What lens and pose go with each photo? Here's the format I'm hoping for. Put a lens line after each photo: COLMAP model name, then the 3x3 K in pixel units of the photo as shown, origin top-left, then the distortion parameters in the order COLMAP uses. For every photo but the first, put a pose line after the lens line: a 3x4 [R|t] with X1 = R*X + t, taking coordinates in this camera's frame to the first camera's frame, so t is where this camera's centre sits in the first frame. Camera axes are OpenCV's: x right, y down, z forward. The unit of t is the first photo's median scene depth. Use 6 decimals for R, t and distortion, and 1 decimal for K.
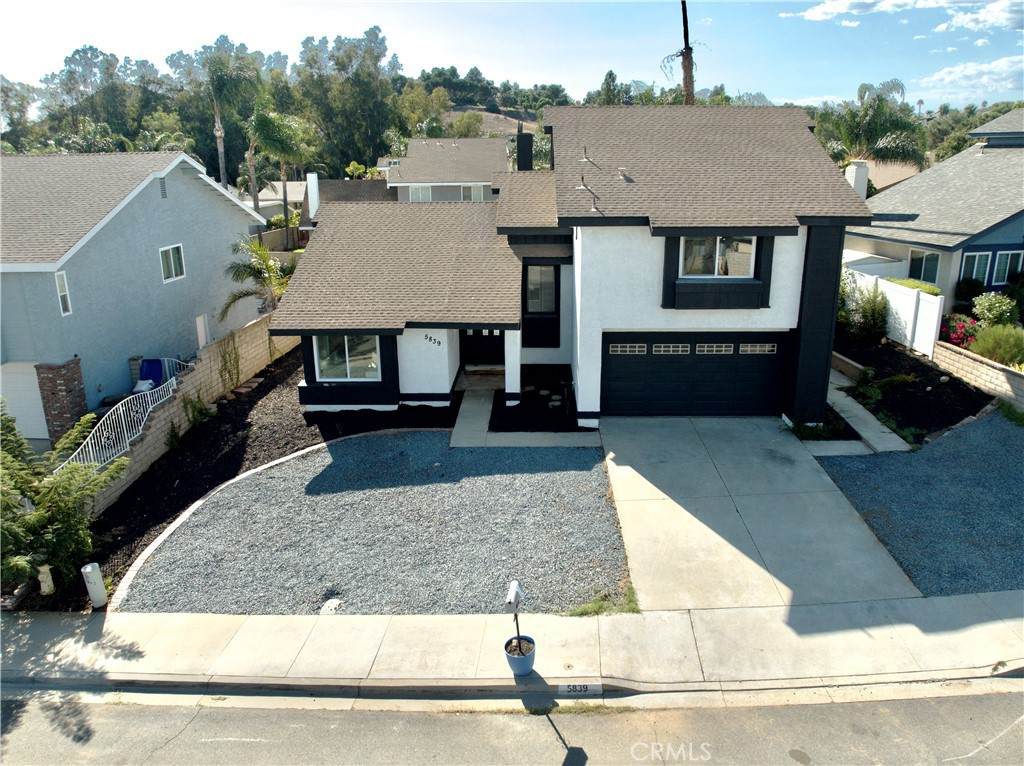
lens RADIAL K [[725.5, 0, 512.0], [0, 725.5, 383.0], [0, 0, 1]] dist [-0.040244, 0.007489]
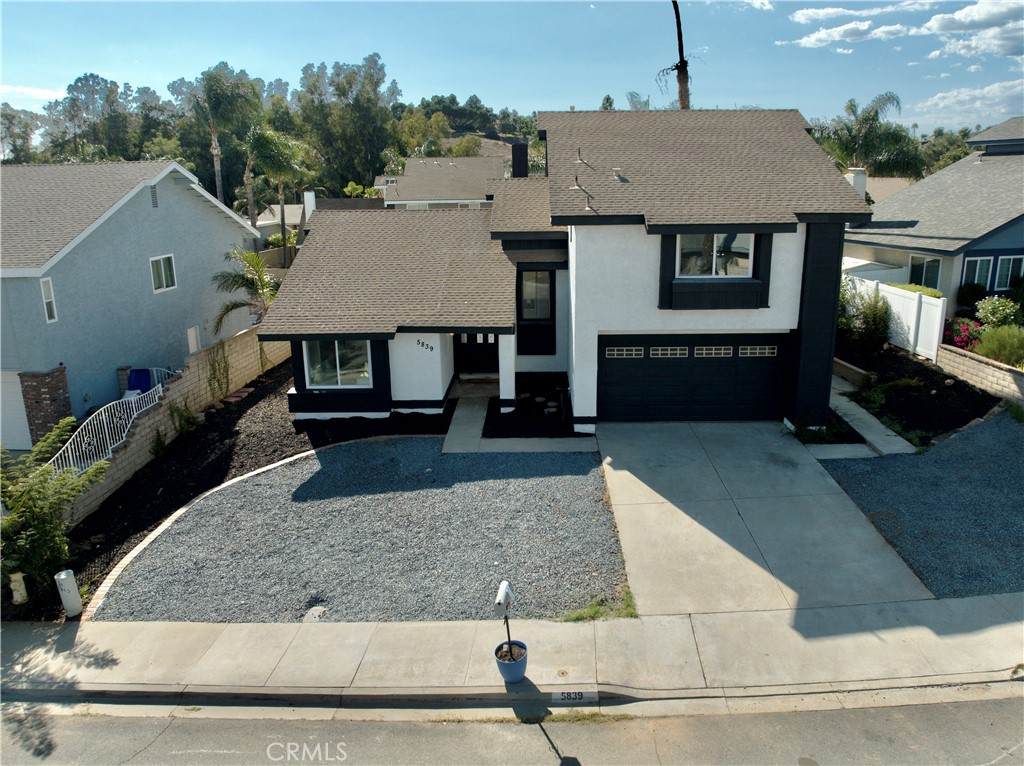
lens RADIAL K [[725.5, 0, 512.0], [0, 725.5, 383.0], [0, 0, 1]] dist [-0.040244, 0.007489]
pose [[0.999984, -0.005586, -0.000601, 0.008951], [0.005563, 0.999434, -0.033186, 0.026927], [0.000786, 0.033182, 0.999449, 0.026354]]
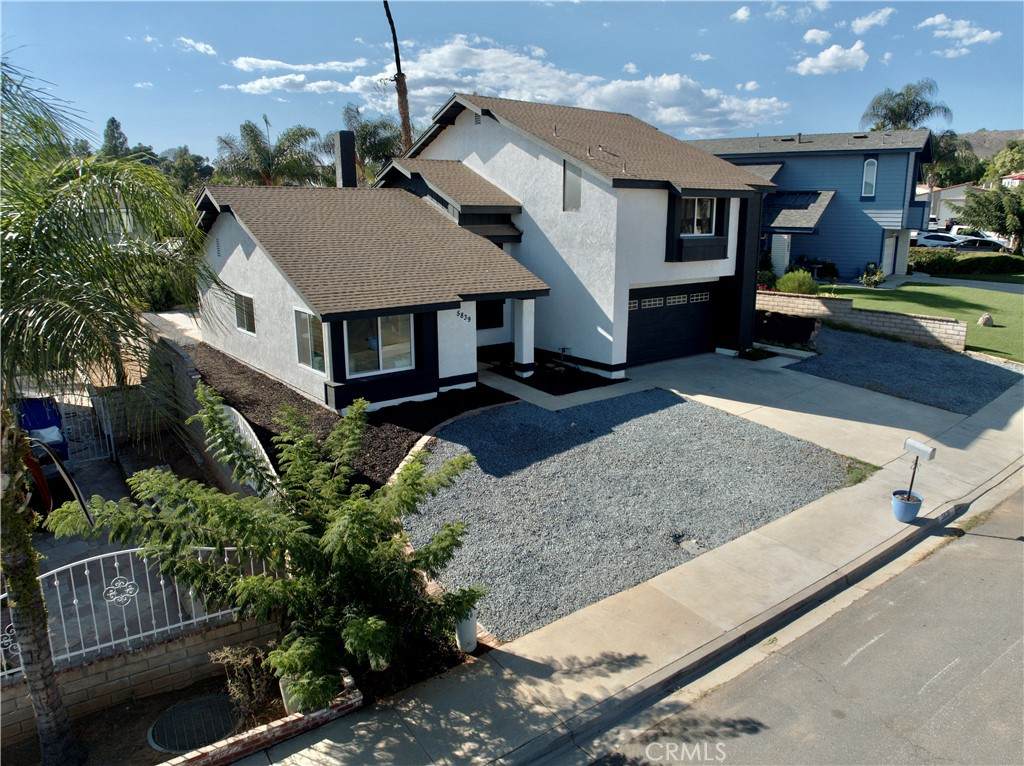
lens RADIAL K [[703.4, 0, 486.4], [0, 703.4, 384.3], [0, 0, 1]] dist [-0.033401, -0.000370]
pose [[0.782935, -0.138157, 0.606569, -0.707805], [0.181076, 0.983421, -0.009734, 0.045299], [-0.595168, 0.117456, 0.794971, 0.298076]]
